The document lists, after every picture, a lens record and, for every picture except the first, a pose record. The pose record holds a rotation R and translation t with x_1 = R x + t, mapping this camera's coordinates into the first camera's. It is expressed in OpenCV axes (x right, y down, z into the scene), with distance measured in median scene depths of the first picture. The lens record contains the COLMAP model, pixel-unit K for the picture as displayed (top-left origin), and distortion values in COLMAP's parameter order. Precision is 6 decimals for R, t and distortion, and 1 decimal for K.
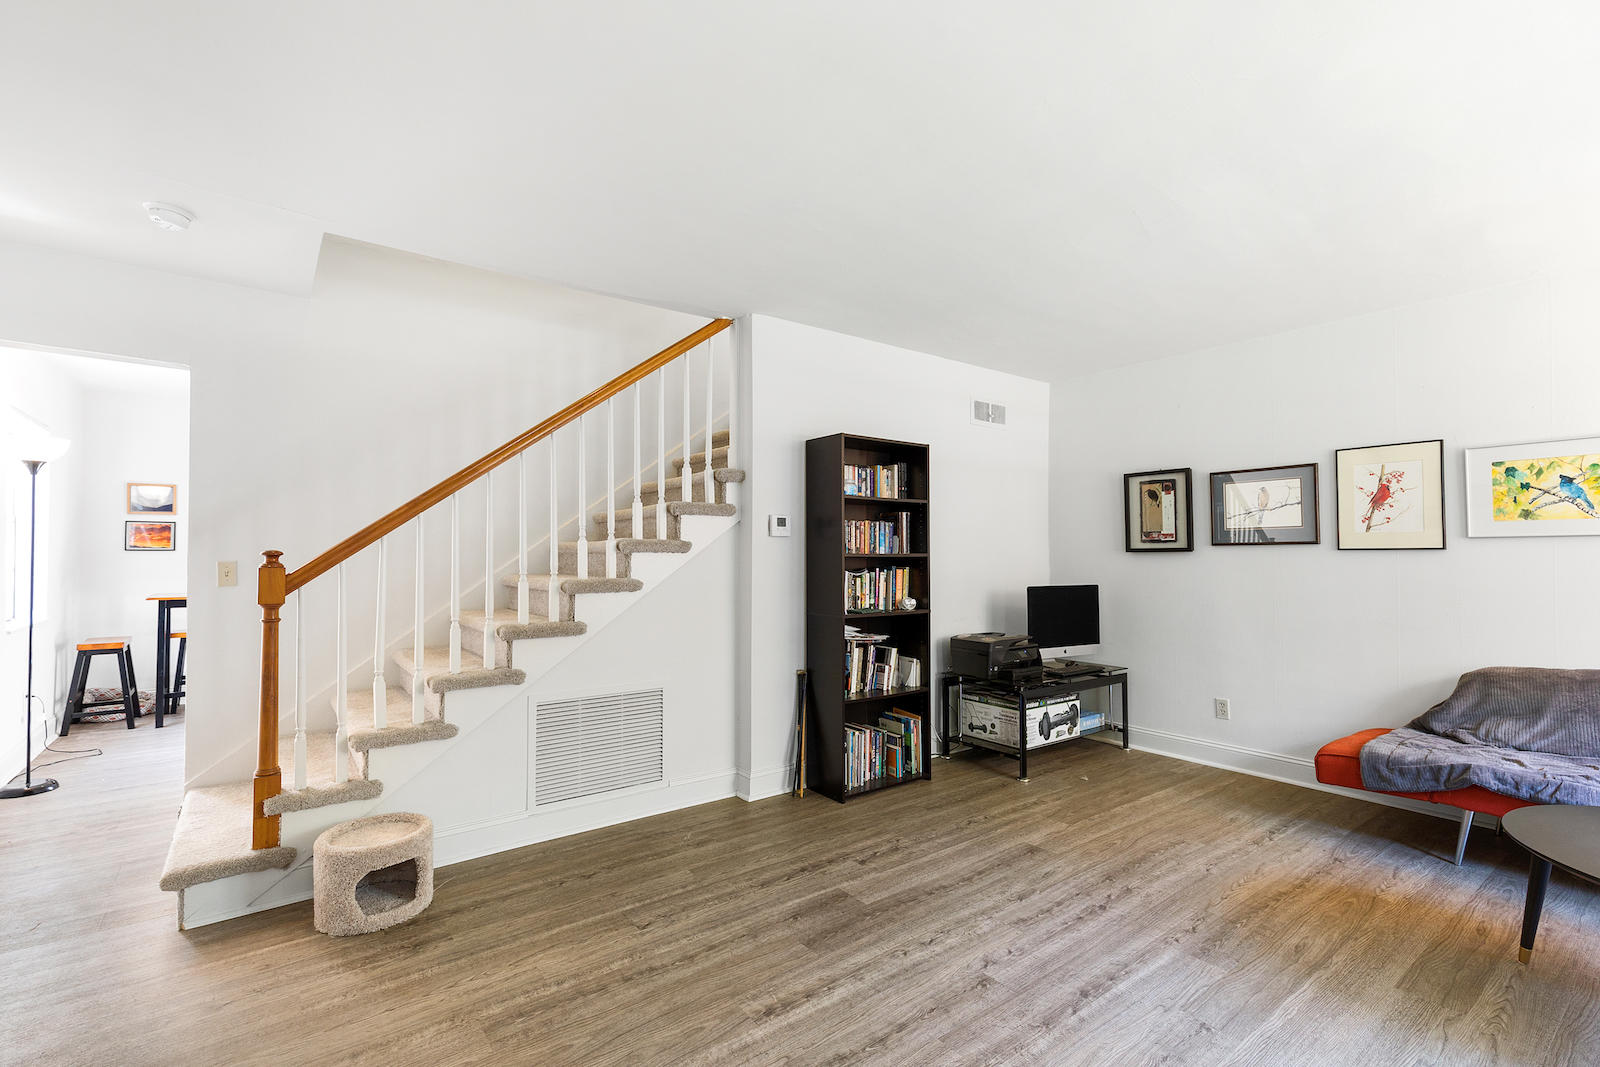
lens RADIAL K [[722.6, 0, 797.2], [0, 722.6, 535.8], [0, 0, 1]] dist [0.003313, 0.000619]
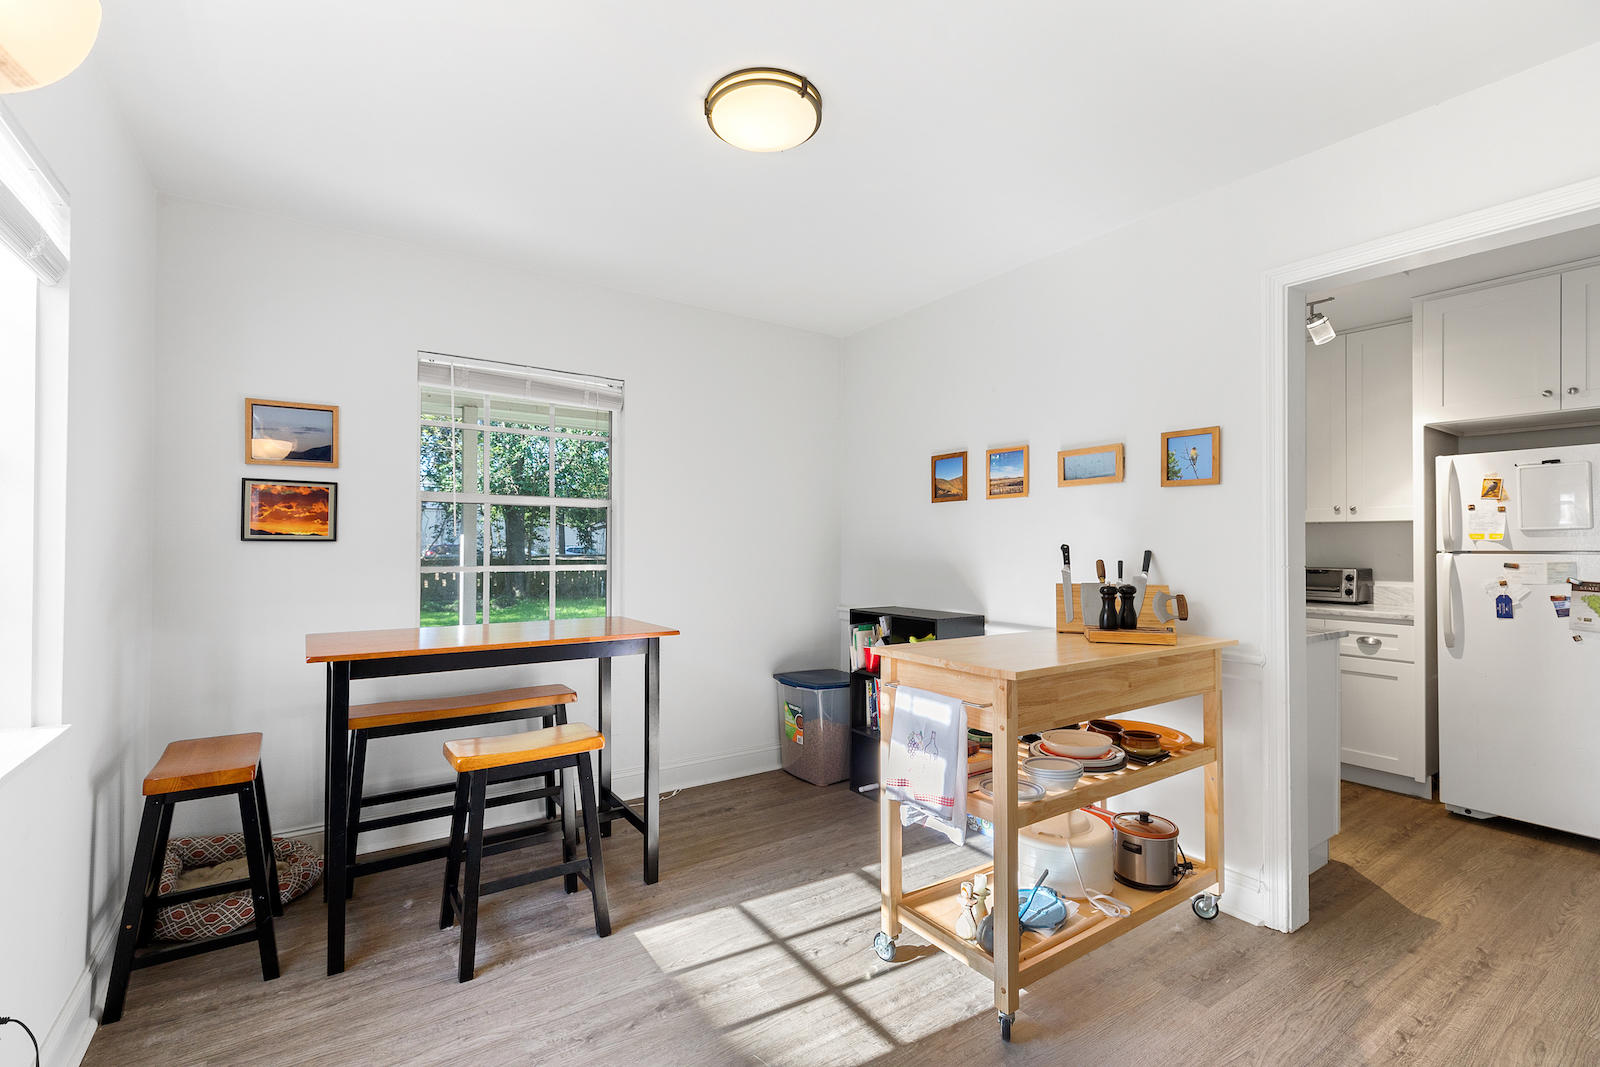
lens RADIAL K [[722.6, 0, 803.6], [0, 722.6, 535.1], [0, 0, 1]] dist [0.003313, 0.000619]
pose [[0.998069, 0.006649, -0.061751, -0.521719], [-0.005526, 0.999816, 0.018344, 0.005919], [0.061862, -0.017968, 0.997923, 0.539672]]
